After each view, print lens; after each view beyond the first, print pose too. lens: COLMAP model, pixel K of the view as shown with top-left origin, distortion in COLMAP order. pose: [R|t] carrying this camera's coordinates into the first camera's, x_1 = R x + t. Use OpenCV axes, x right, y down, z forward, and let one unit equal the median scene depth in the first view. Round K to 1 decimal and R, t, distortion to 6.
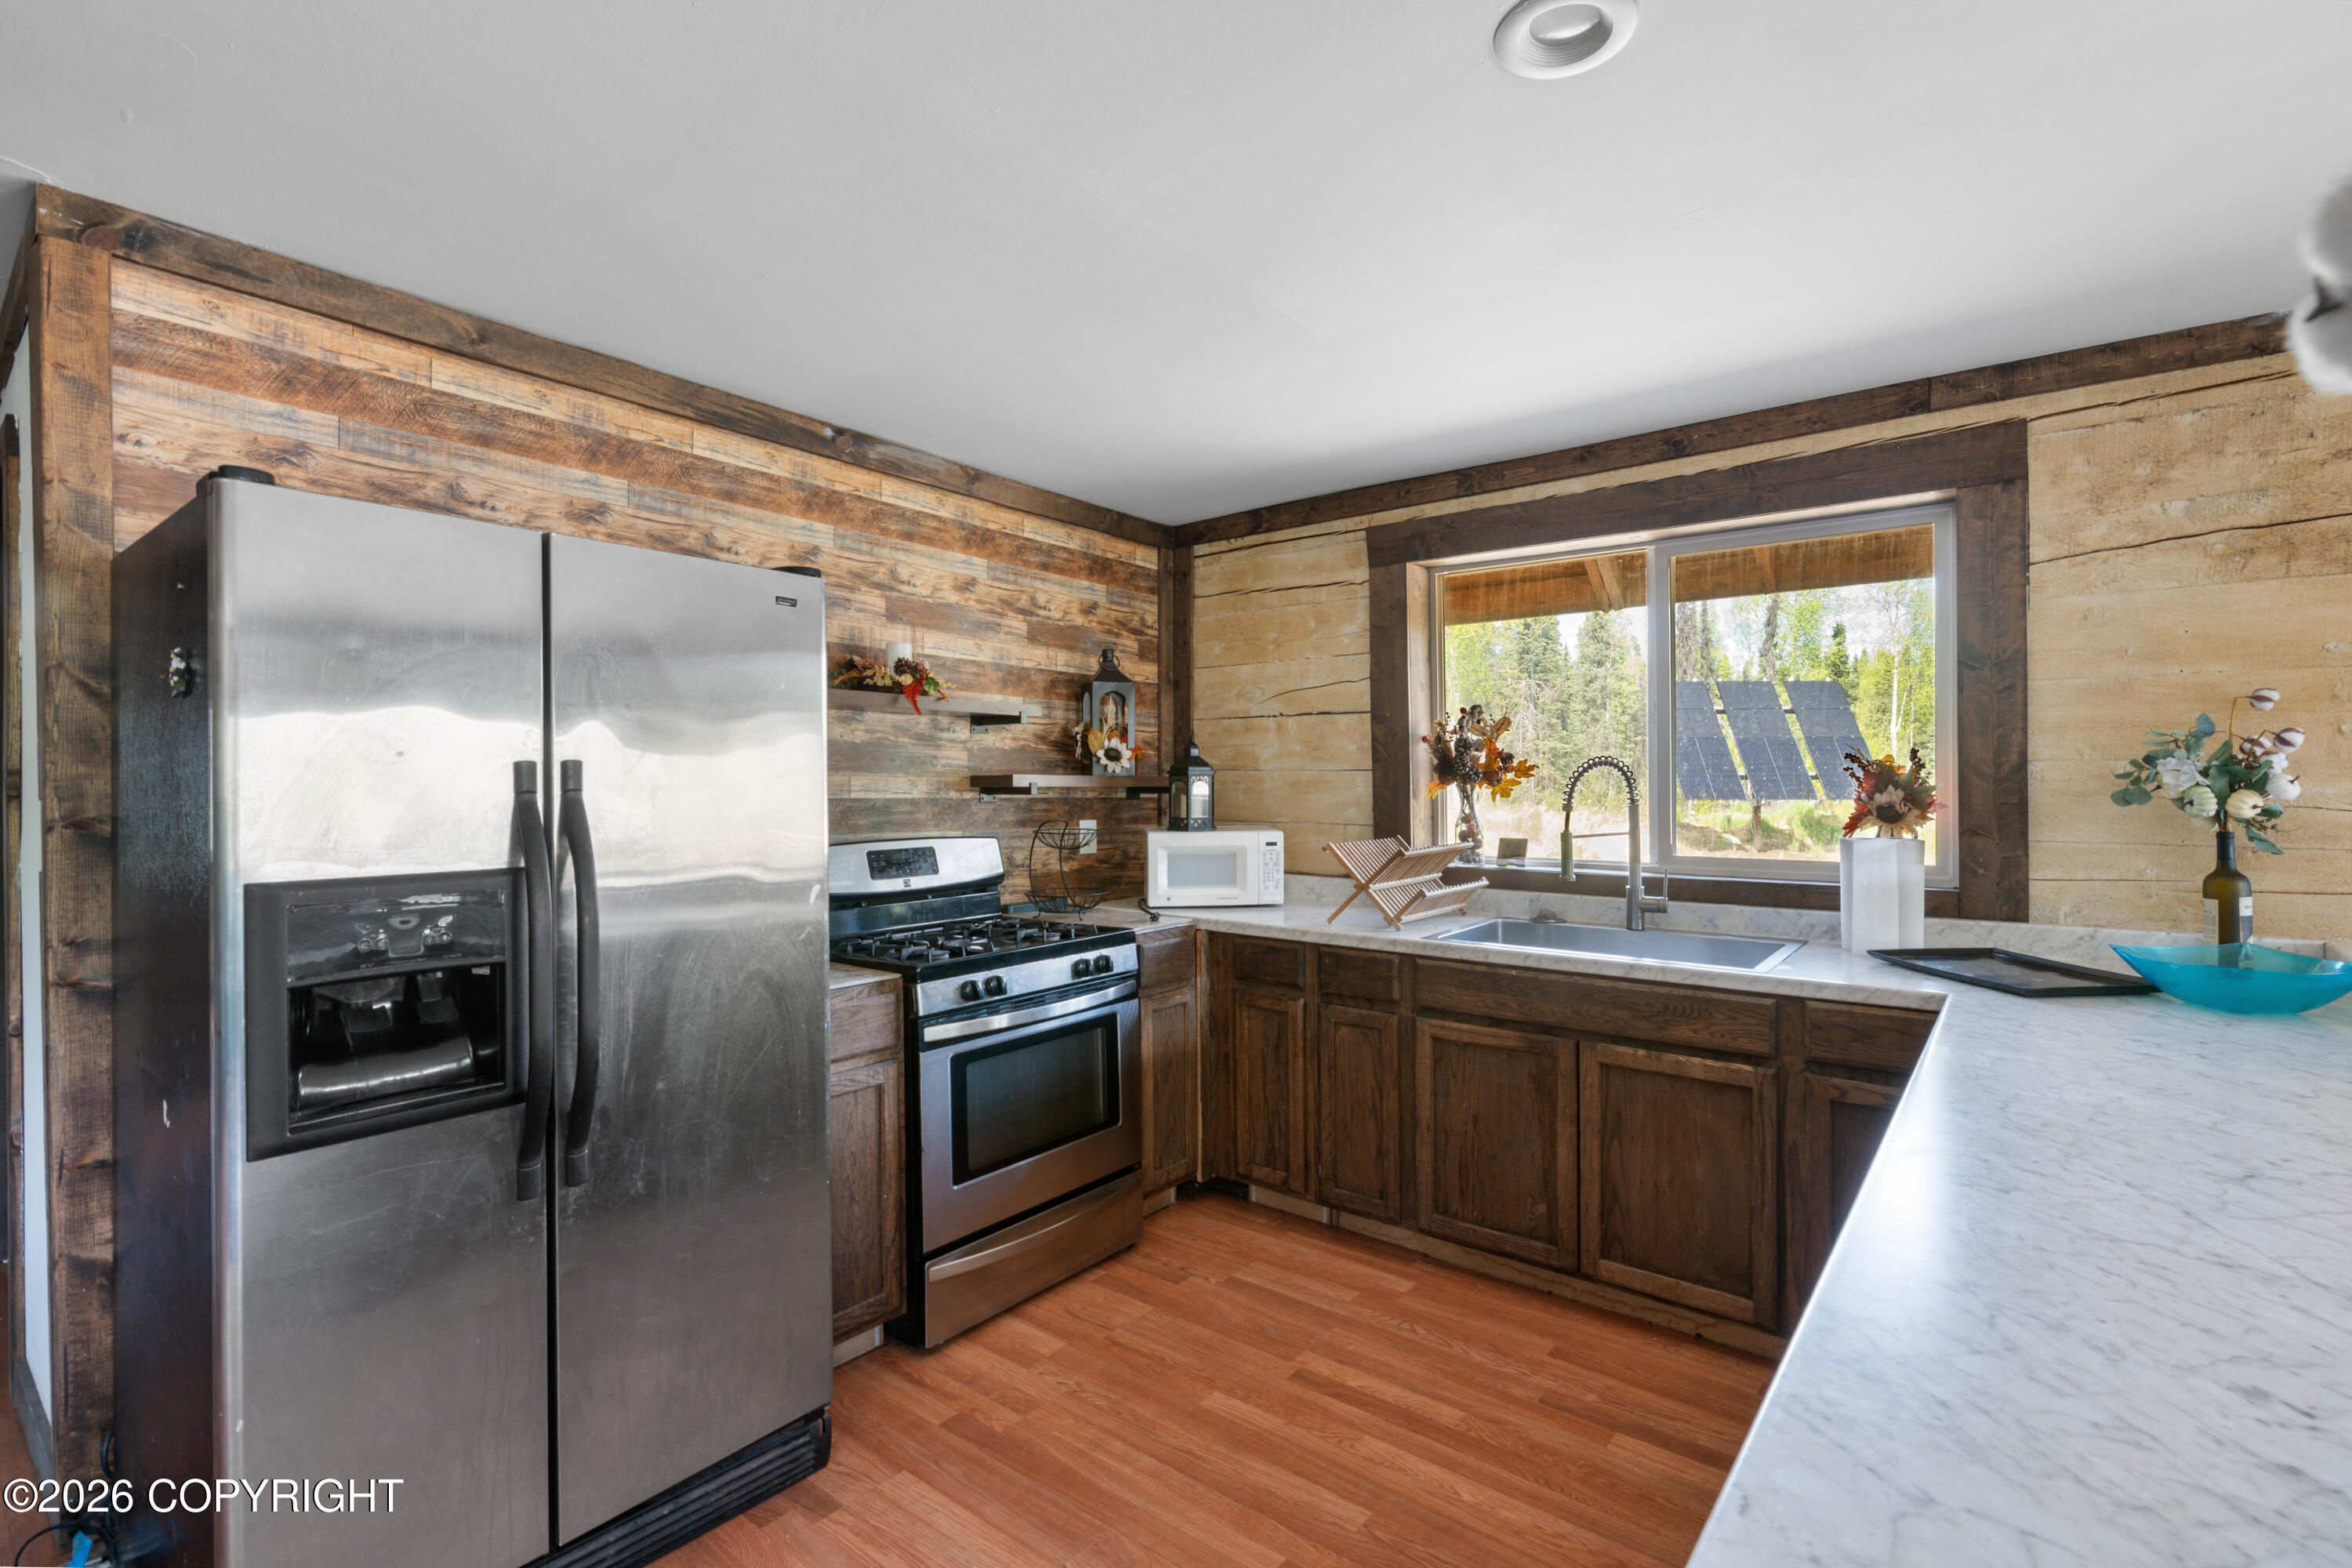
lens RADIAL K [[1049.8, 0, 1184.4], [0, 1049.8, 782.0], [0, 0, 1]] dist [-0.000129, -0.000542]
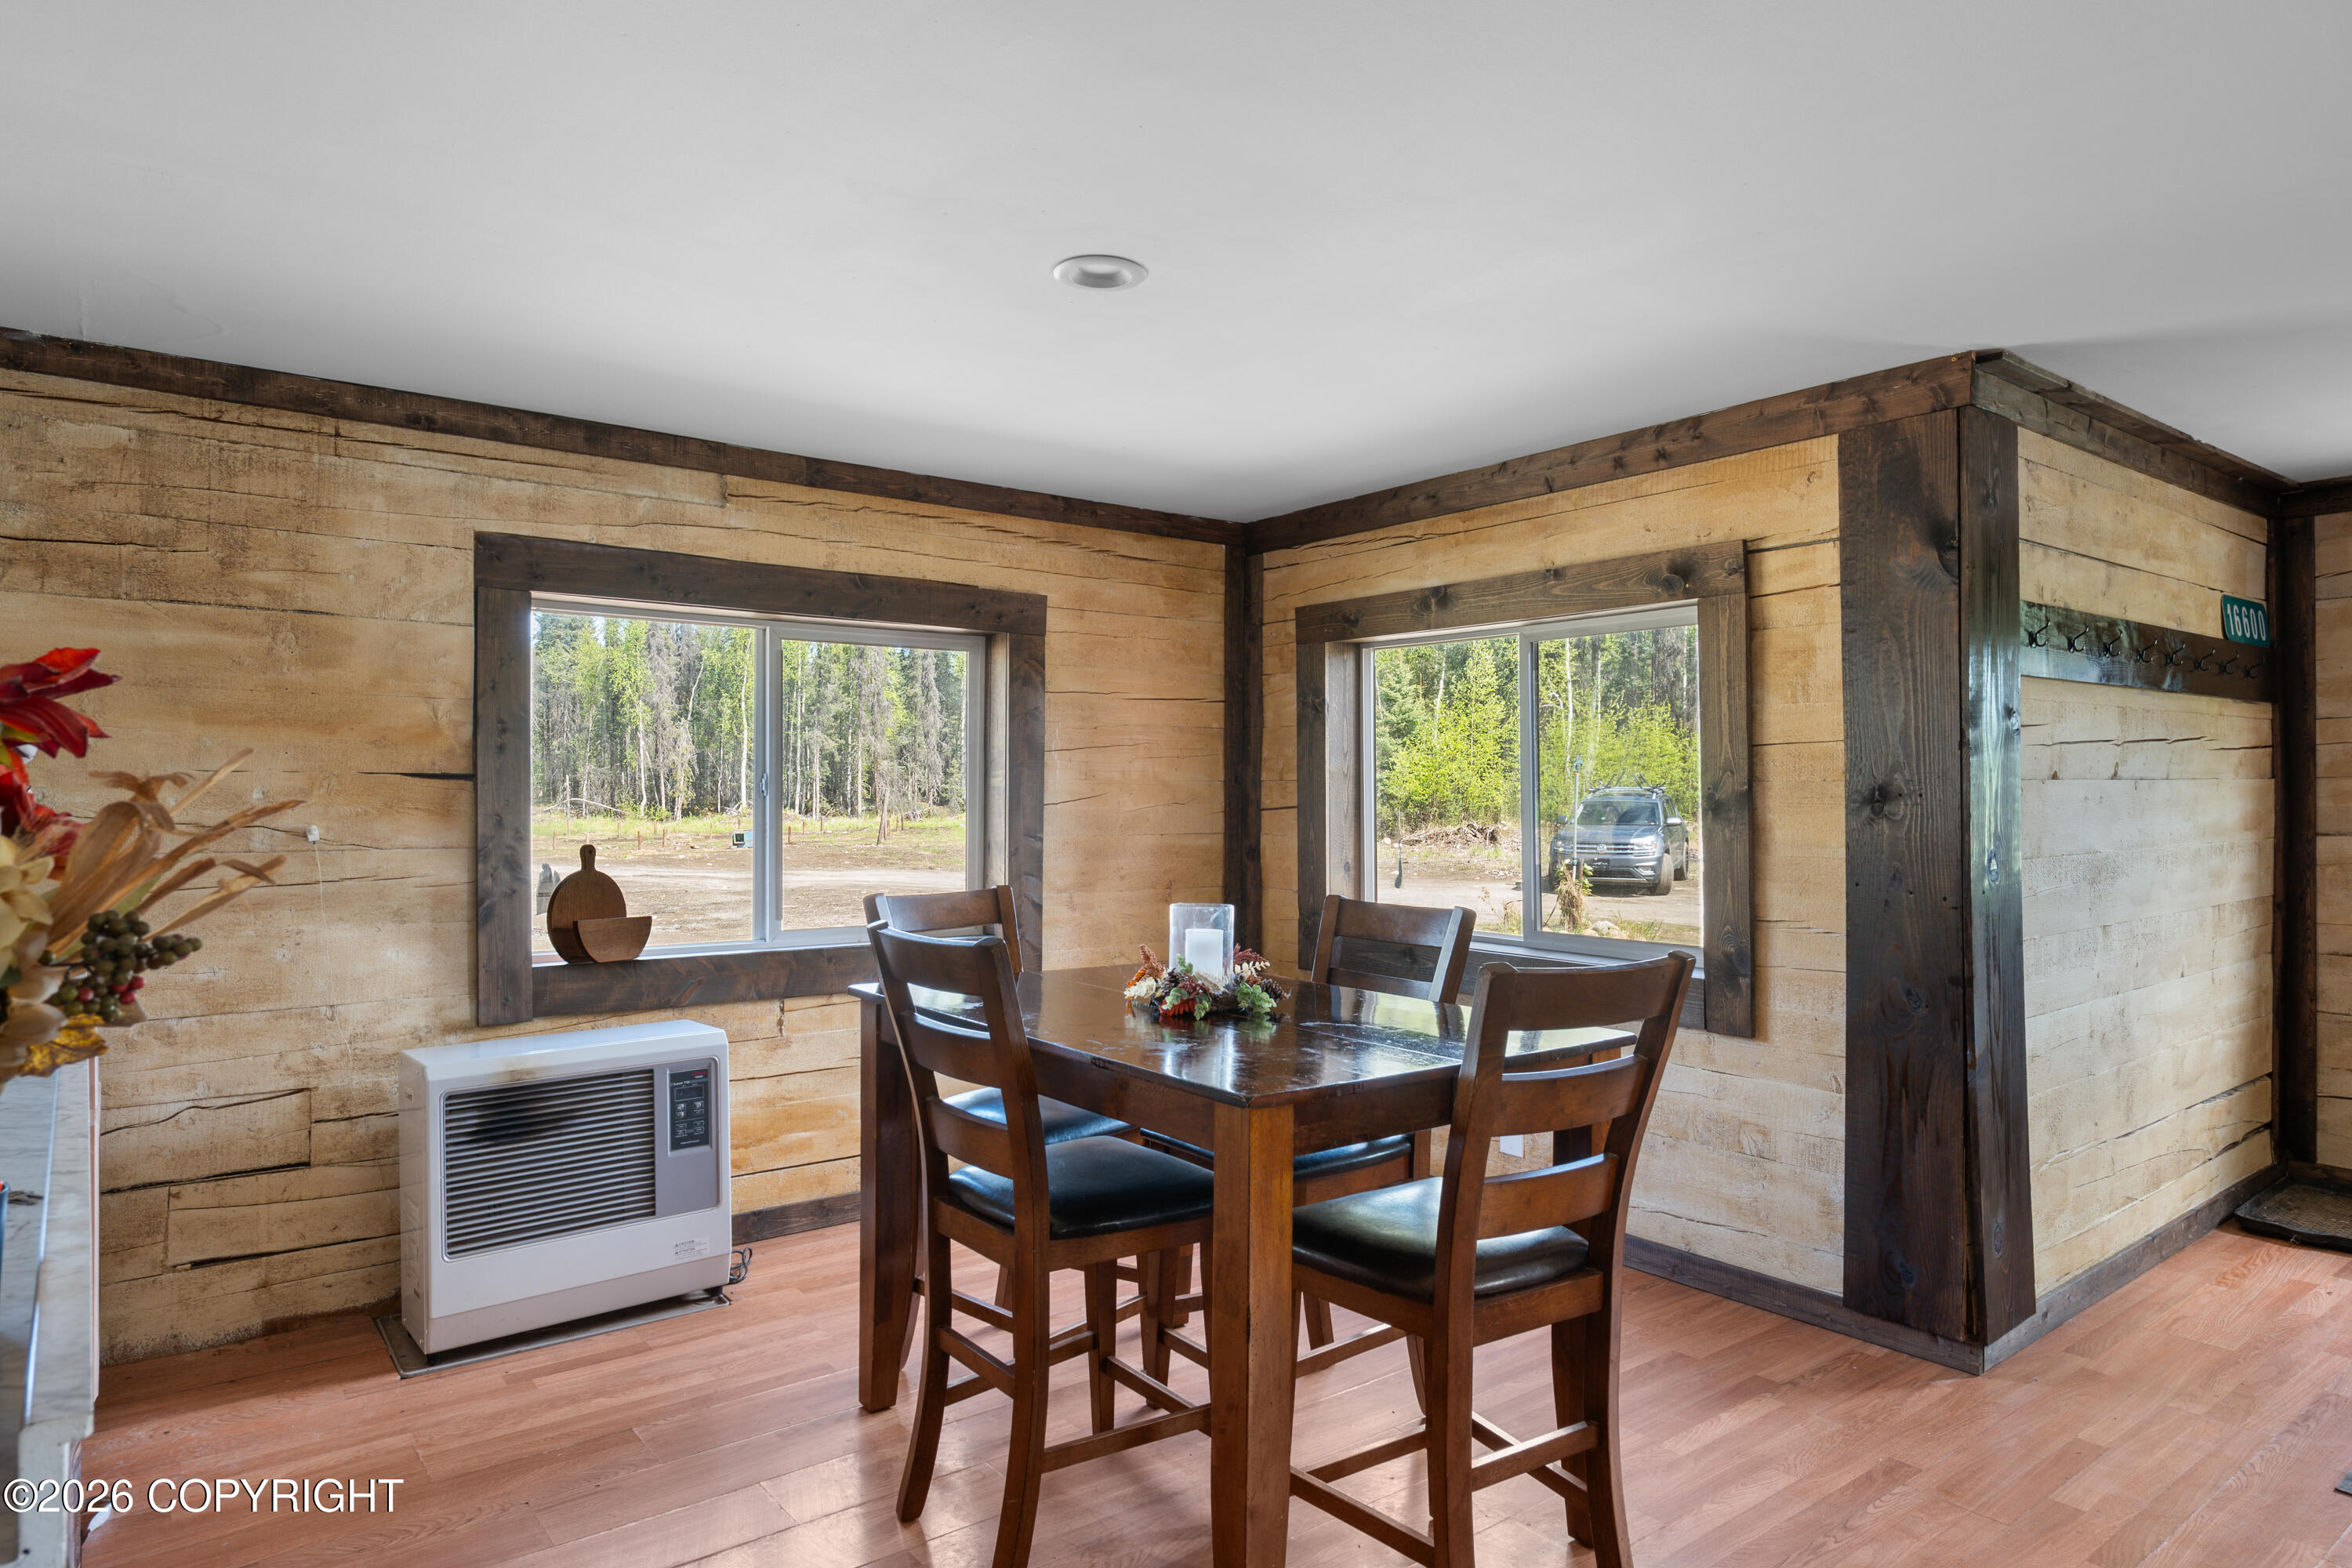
lens RADIAL K [[1412.1, 0, 1180.9], [0, 1412.1, 792.5], [0, 0, 1]] dist [-0.003695, 0.003544]
pose [[0.221328, 0.000487, 0.975199, -0.046318], [-0.004156, 0.999991, 0.000444, -0.003210], [-0.975191, -0.004151, 0.221328, -0.344465]]
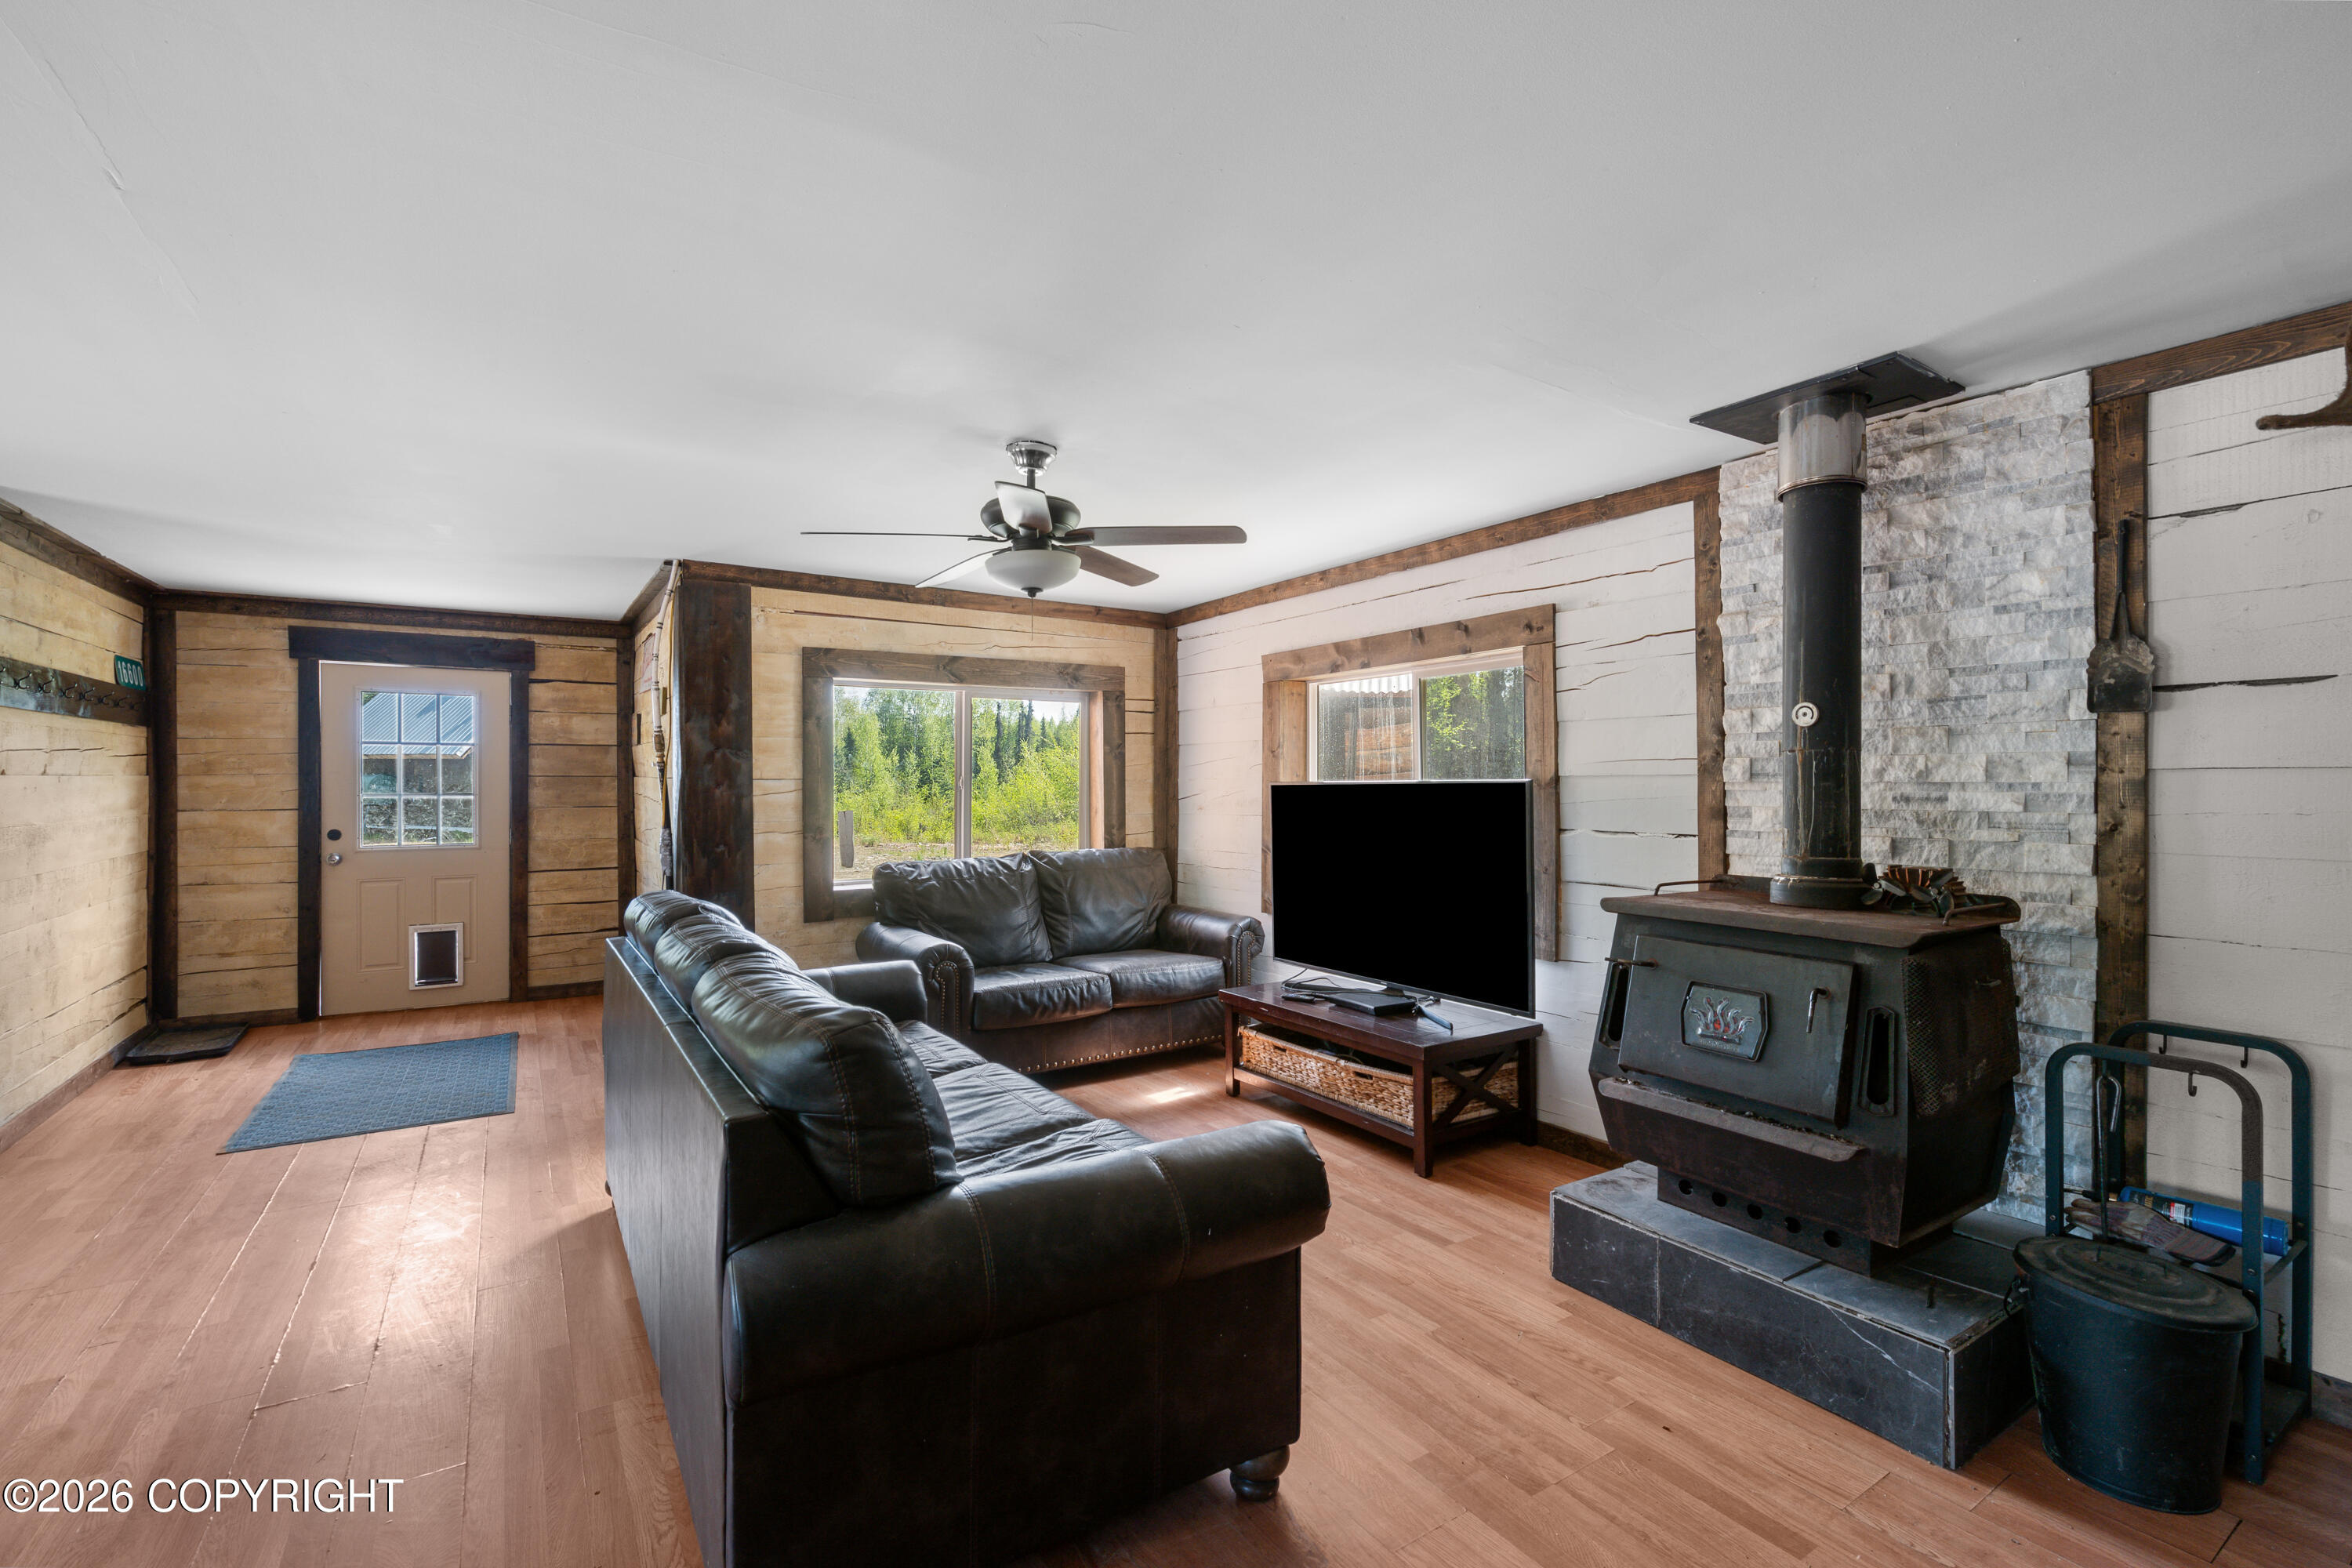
lens RADIAL K [[1021.3, 0, 1180.7], [0, 1021.3, 785.7], [0, 0, 1]] dist [-0.001658, -0.000827]
pose [[-0.952310, 0.001429, 0.305129, -0.550133], [0.000453, 0.999995, -0.003271, 0.001765], [-0.305132, -0.002977, -0.952305, -0.005505]]
